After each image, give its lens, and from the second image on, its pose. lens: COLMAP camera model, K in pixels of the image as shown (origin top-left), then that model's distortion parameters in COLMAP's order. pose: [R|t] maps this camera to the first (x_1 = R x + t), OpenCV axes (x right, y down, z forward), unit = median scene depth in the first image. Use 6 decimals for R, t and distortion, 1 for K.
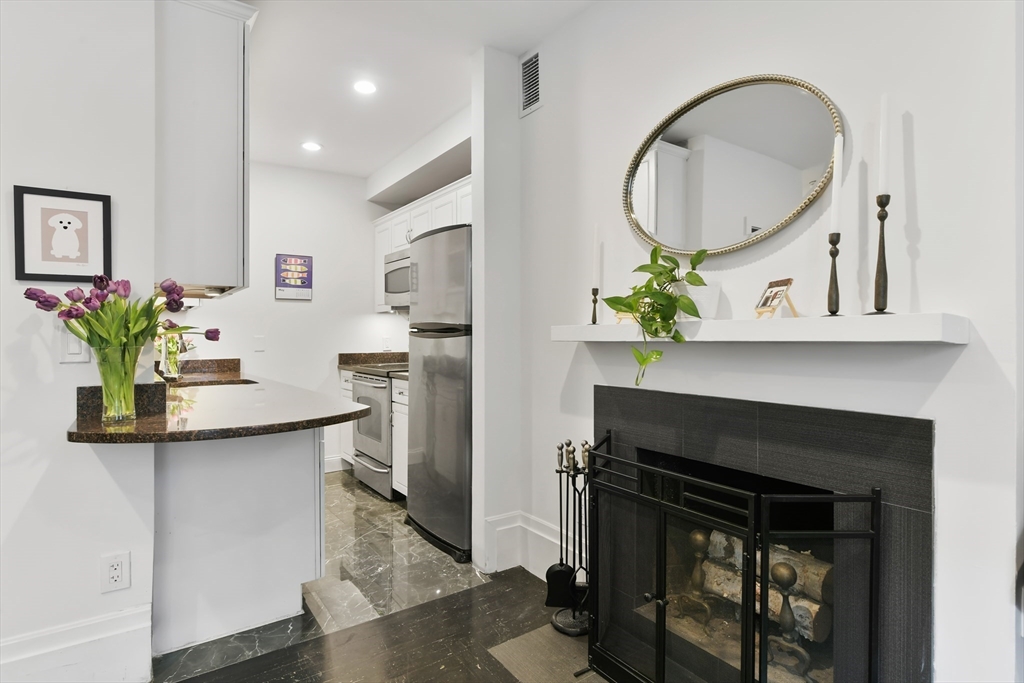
lens RADIAL K [[550.4, 0, 520.4], [0, 550.4, 339.2], [0, 0, 1]] dist [0.008711, 0.000583]
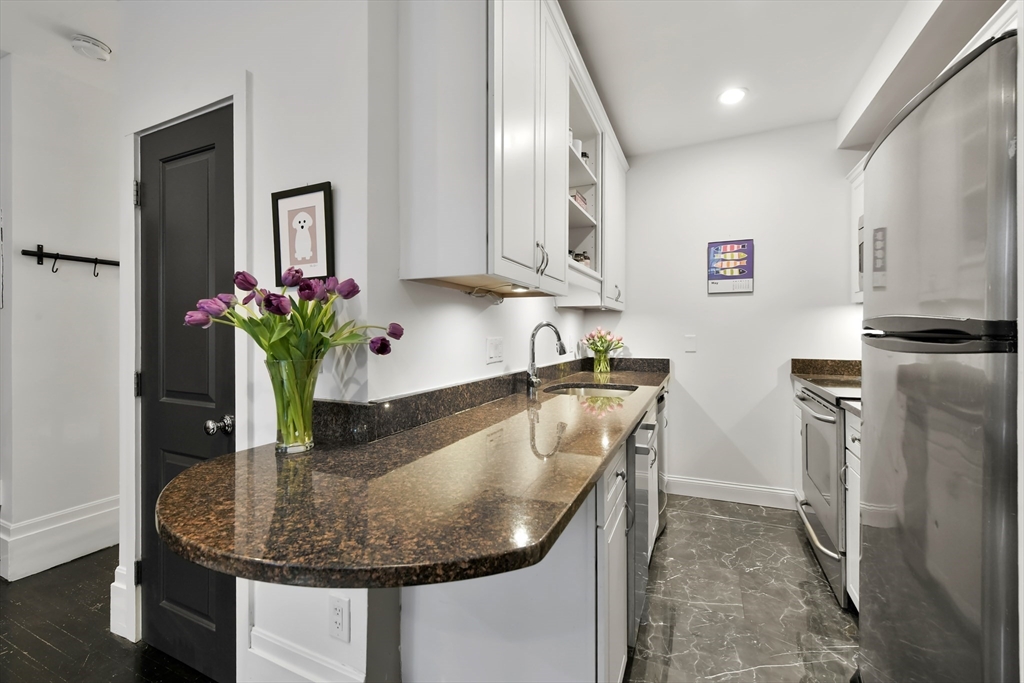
lens RADIAL K [[417.5, 0, 526.0], [0, 417.5, 328.0], [0, 0, 1]] dist [0.002642, -0.000190]
pose [[0.501793, 0.000571, -0.864988, -0.013892], [-0.007439, 0.999966, -0.003656, -0.019613], [0.864956, 0.008269, 0.501780, 0.601453]]
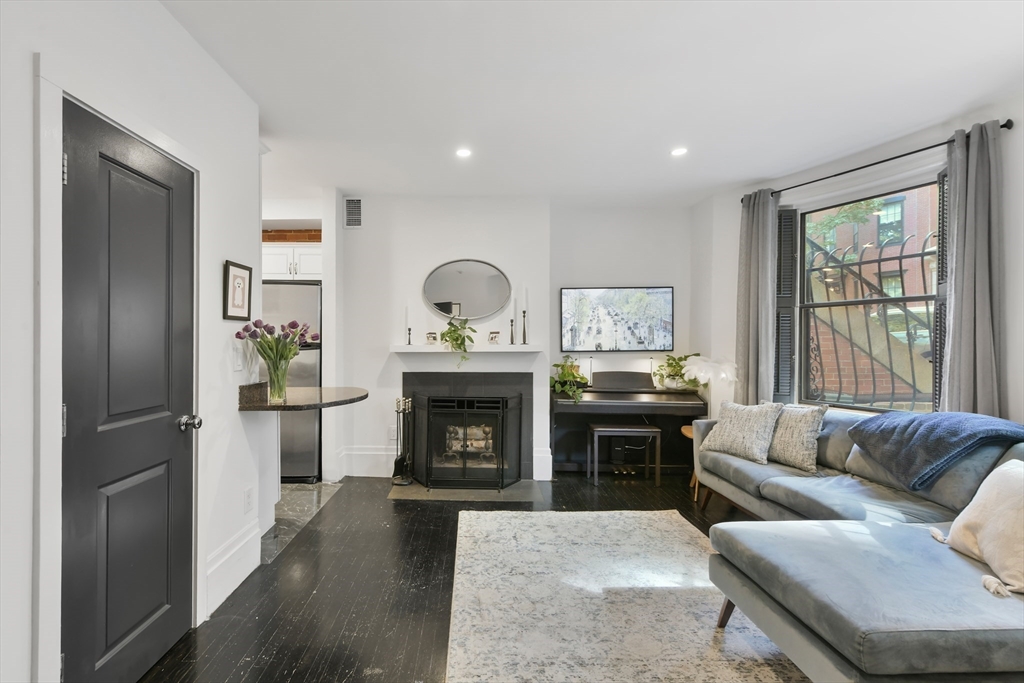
lens RADIAL K [[417.5, 0, 505.5], [0, 417.5, 343.0], [0, 0, 1]] dist [0.002642, -0.000190]
pose [[0.536595, 0.003722, 0.843832, -0.881863], [-0.000711, 0.999992, -0.003959, -0.021173], [-0.843840, 0.001525, 0.536593, -0.185484]]
